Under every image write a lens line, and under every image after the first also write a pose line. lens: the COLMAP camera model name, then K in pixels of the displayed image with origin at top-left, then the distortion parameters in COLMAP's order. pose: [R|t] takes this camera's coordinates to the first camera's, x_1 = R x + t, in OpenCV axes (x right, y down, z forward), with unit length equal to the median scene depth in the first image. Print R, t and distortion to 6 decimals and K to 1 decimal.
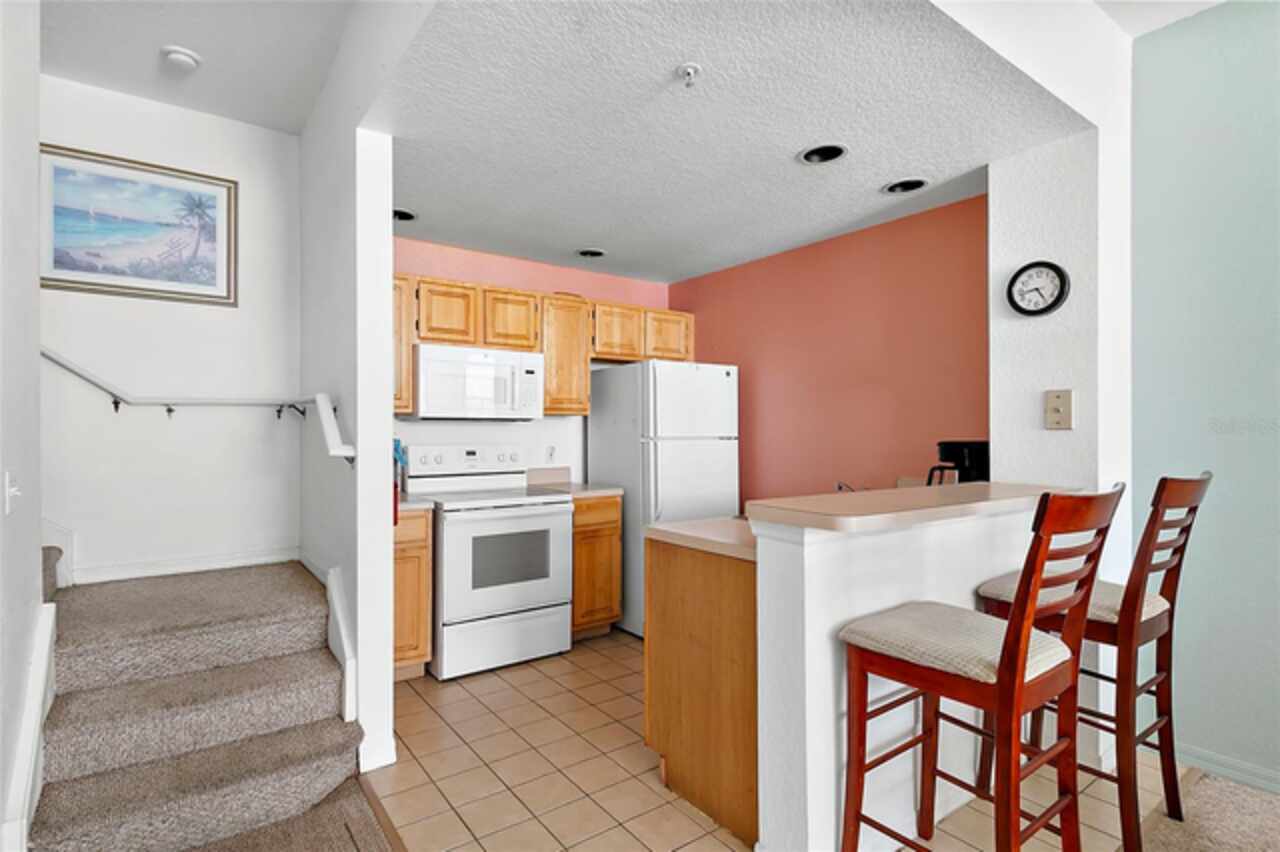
lens RADIAL K [[634.3, 0, 640.0], [0, 634.3, 426.0], [0, 0, 1]] dist [-0.001058, -0.000081]
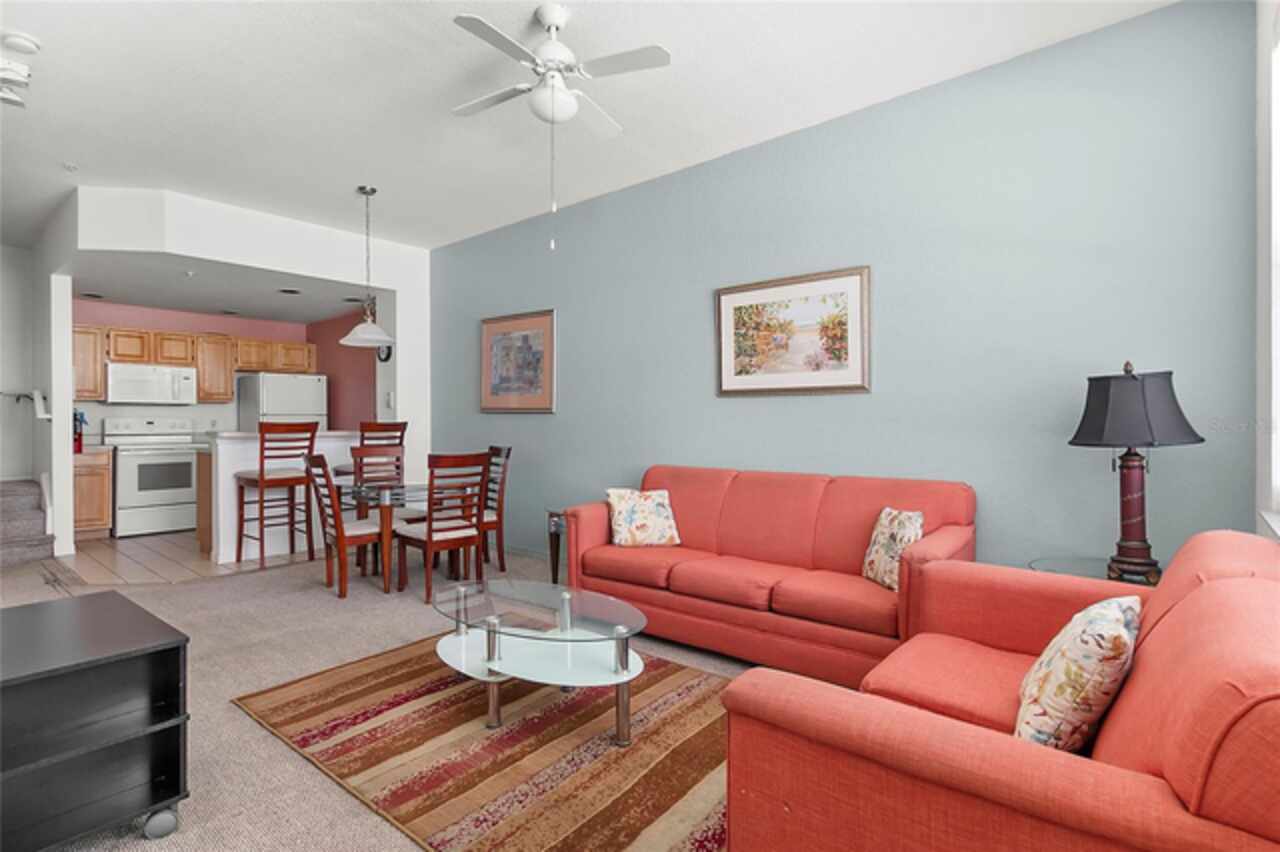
lens RADIAL K [[598.7, 0, 641.7], [0, 598.7, 417.7], [0, 0, 1]] dist [-0.000312, -0.006482]
pose [[0.967892, -0.000641, 0.251367, 0.652061], [-0.000247, 0.999994, 0.003504, 0.022366], [-0.251368, -0.003454, 0.967885, -0.978902]]
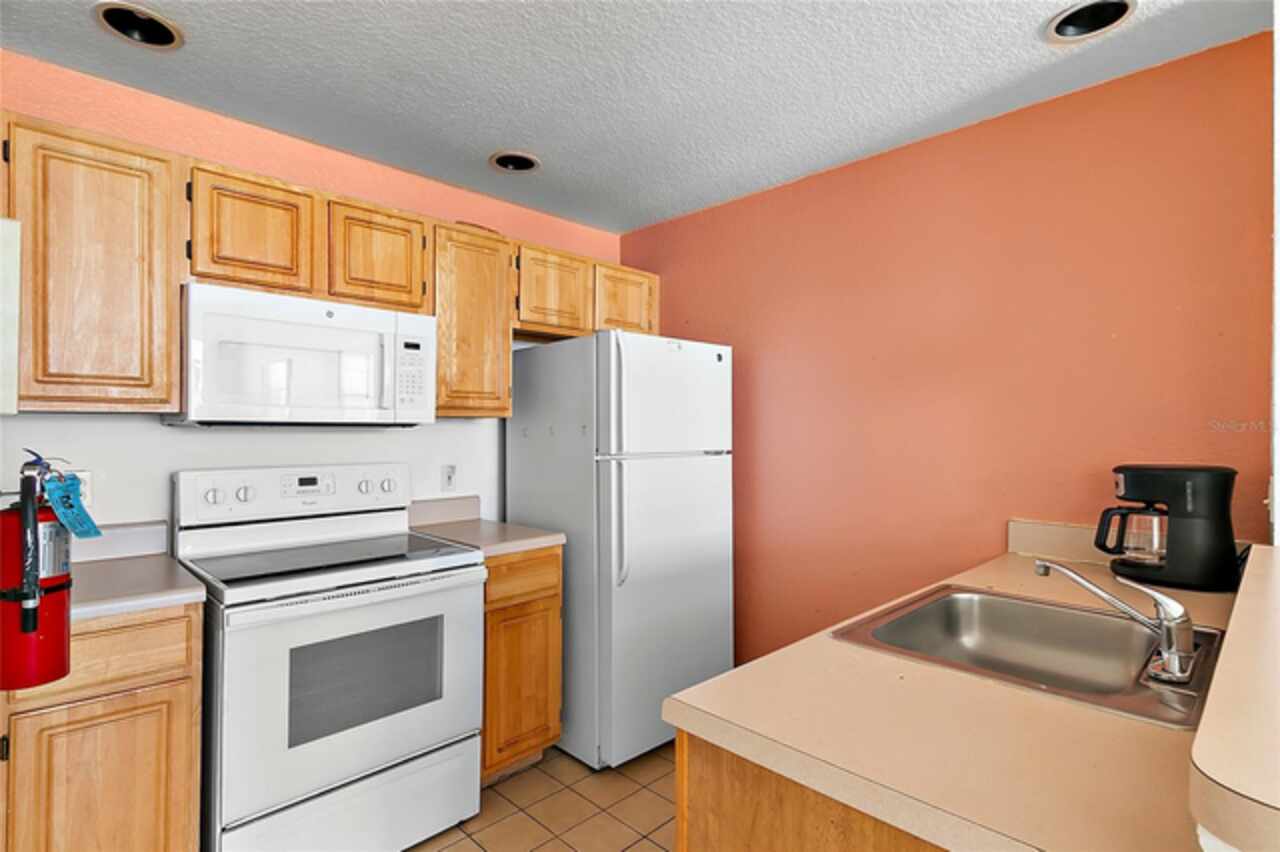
lens RADIAL K [[629.6, 0, 640.7], [0, 629.6, 422.8], [0, 0, 1]] dist [0.002935, 0.000233]
pose [[0.989577, 0.003901, 0.143951, -0.043885], [-0.003200, 0.999982, -0.005103, -0.009662], [-0.143968, 0.004590, 0.989572, 0.372686]]
